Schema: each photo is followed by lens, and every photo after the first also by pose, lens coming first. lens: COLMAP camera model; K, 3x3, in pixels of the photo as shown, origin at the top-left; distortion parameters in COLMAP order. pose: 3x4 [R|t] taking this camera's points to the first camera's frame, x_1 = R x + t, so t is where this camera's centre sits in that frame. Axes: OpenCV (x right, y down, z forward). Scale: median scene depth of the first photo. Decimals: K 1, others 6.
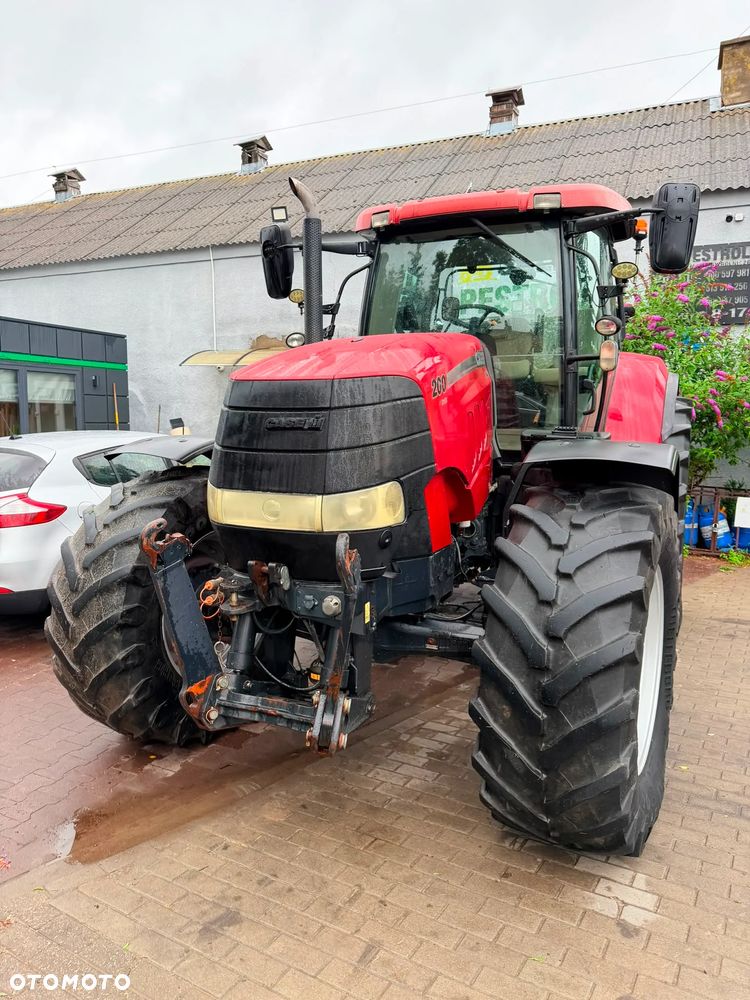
lens RADIAL K [[707.5, 0, 369.7], [0, 707.5, 497.4], [0, 0, 1]] dist [0.034376, -0.040546]
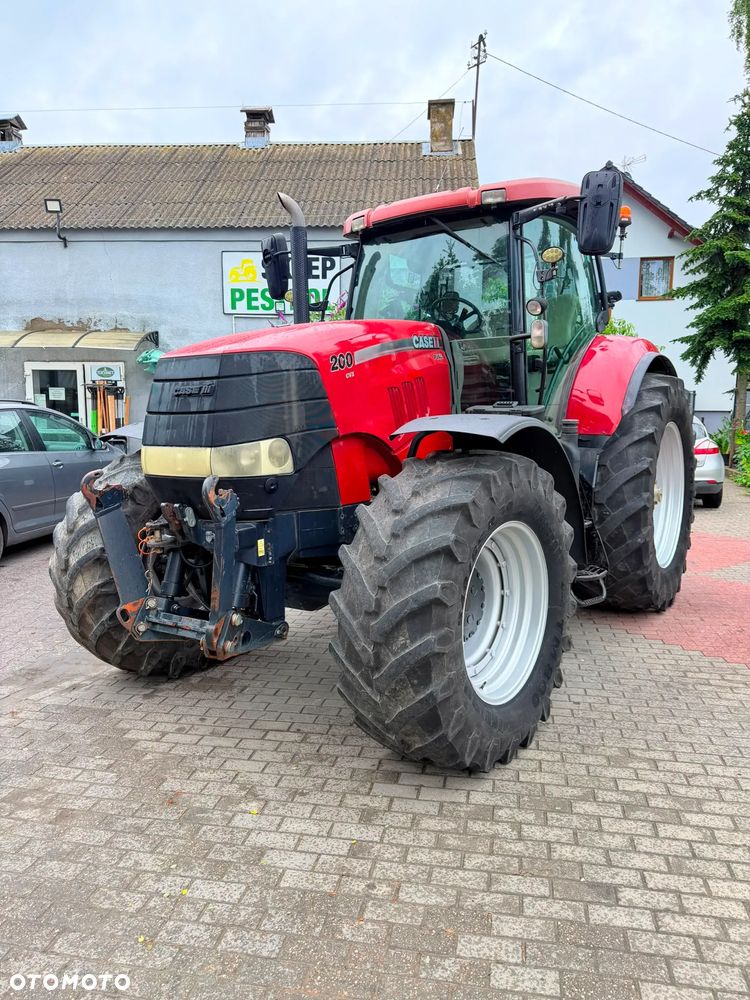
lens RADIAL K [[707.5, 0, 371.9], [0, 707.5, 496.9], [0, 0, 1]] dist [0.034376, -0.040546]
pose [[0.984946, -0.002355, -0.172846, 0.278363], [0.000138, 0.999918, -0.012837, 0.065245], [0.172862, 0.012619, 0.984865, -0.113546]]
